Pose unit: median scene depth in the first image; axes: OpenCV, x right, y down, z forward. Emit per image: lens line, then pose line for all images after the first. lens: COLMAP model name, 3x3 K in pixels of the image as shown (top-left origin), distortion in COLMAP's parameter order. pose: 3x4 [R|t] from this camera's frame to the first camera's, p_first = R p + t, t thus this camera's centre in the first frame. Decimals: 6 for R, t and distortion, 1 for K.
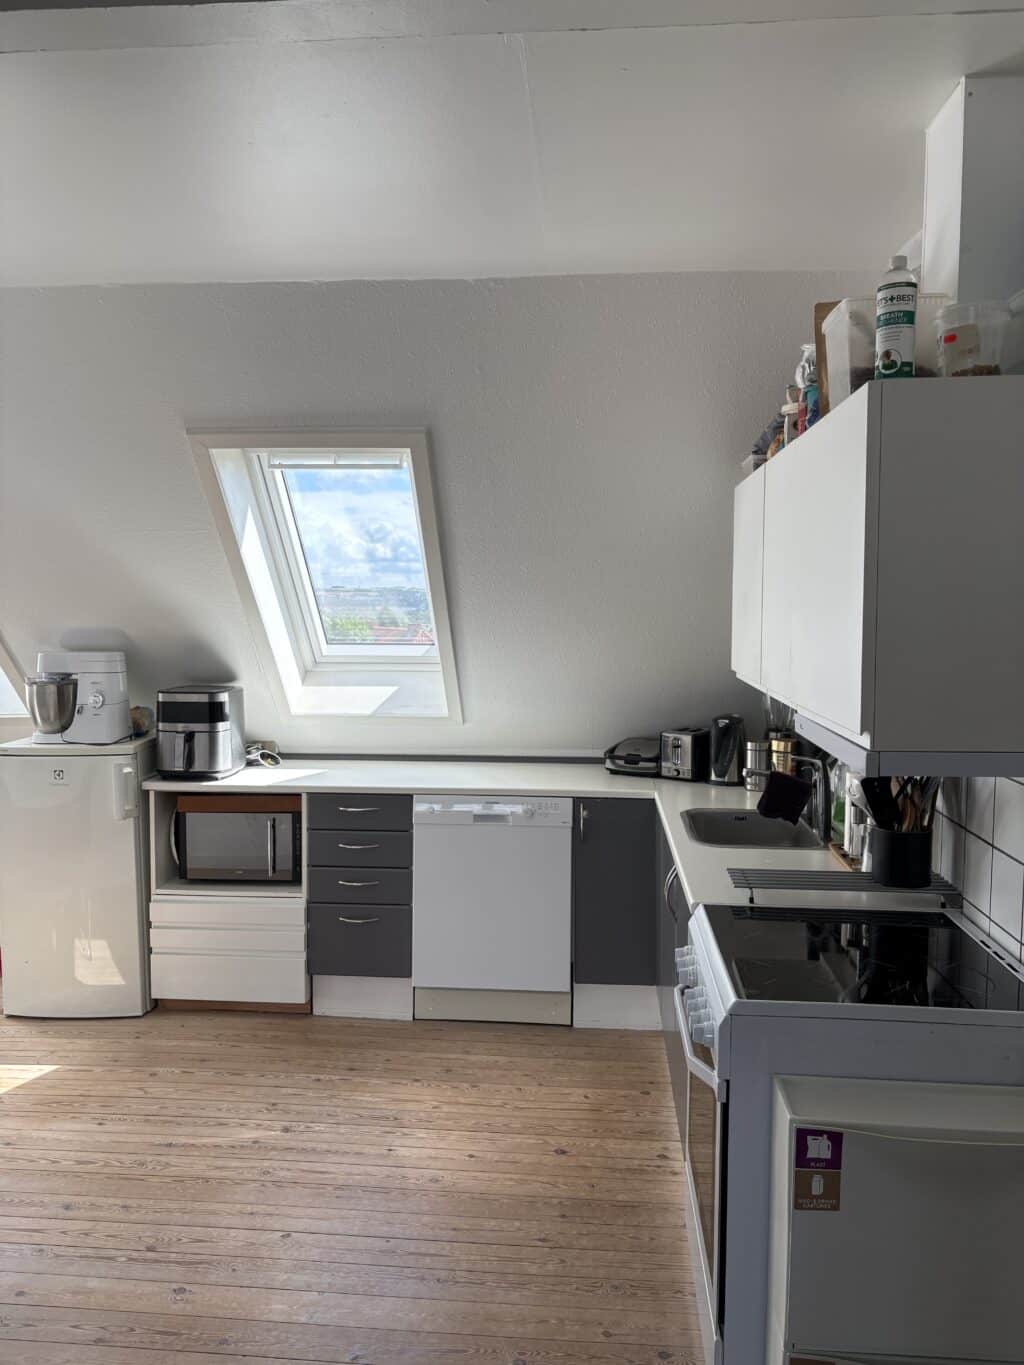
lens RADIAL K [[1017.1, 0, 512.0], [0, 1017.1, 682.5], [0, 0, 1]] dist [0.010447, -0.020528]
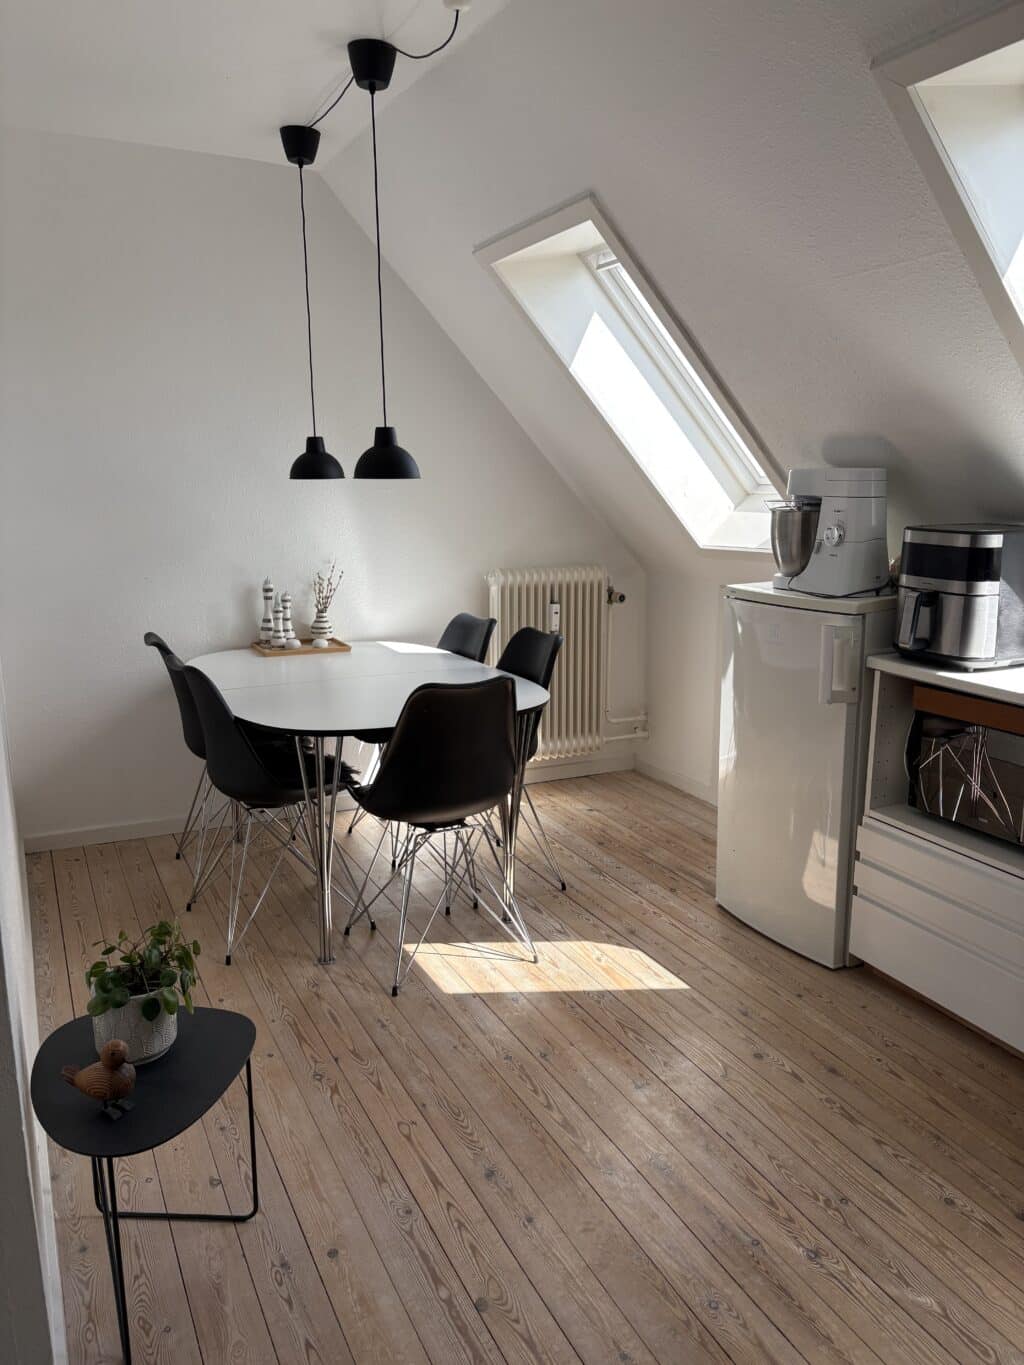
lens RADIAL K [[1034.8, 0, 512.0], [0, 1034.8, 682.5], [0, 0, 1]] dist [0.008919, -0.001395]
pose [[0.509309, 0.175831, -0.842429, 0.113668], [-0.060381, 0.983794, 0.168832, 0.010127], [0.858463, -0.035121, 0.511672, 0.424515]]
